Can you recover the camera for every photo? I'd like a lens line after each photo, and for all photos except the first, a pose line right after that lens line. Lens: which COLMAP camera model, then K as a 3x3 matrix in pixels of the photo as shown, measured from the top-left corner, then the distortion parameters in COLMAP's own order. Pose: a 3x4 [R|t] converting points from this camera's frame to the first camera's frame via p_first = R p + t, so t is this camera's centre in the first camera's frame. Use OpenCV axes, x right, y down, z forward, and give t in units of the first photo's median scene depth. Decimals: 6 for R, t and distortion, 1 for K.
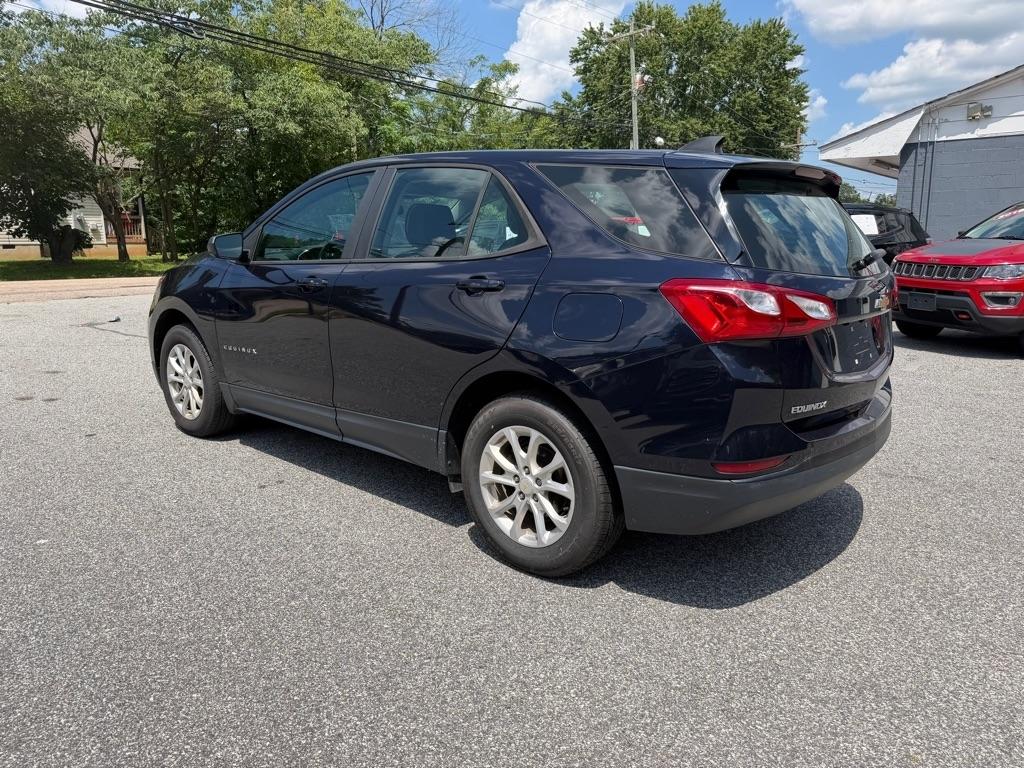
lens RADIAL K [[726.1, 0, 505.3], [0, 726.1, 389.5], [0, 0, 1]] dist [0.015376, -0.021556]
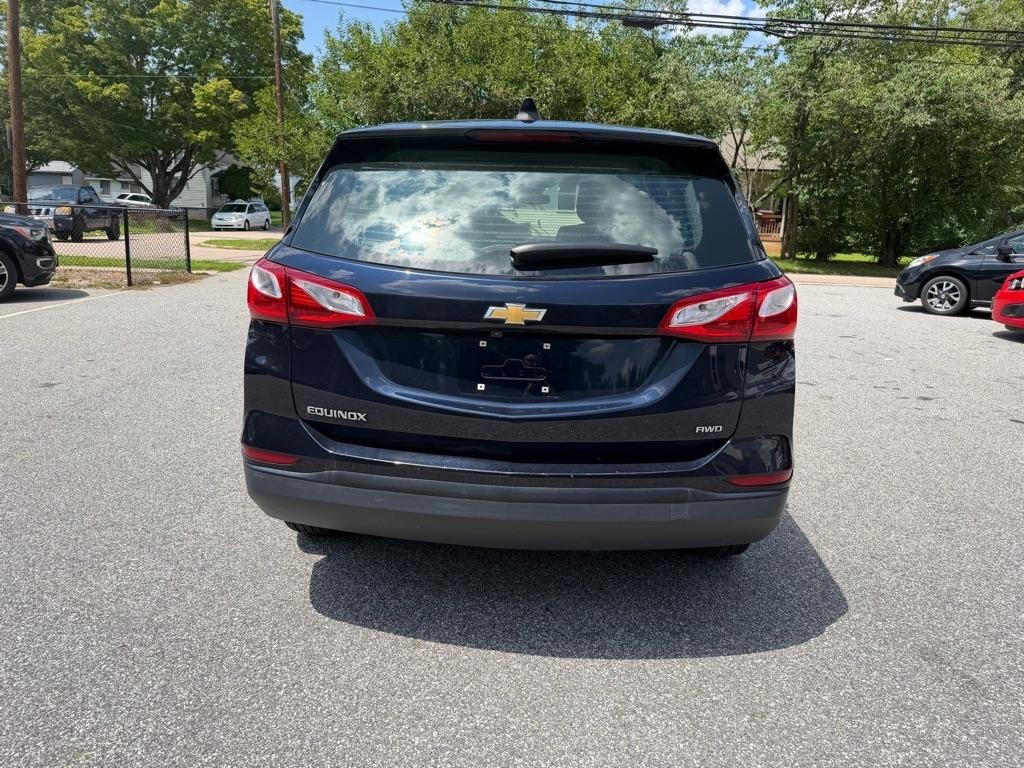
lens RADIAL K [[726.1, 0, 507.7], [0, 726.1, 382.9], [0, 0, 1]] dist [0.015376, -0.021556]
pose [[0.602511, 0.177202, -0.778190, 1.171999], [-0.184839, 0.979513, 0.079934, -0.114472], [0.776411, 0.095678, 0.622921, 0.599383]]
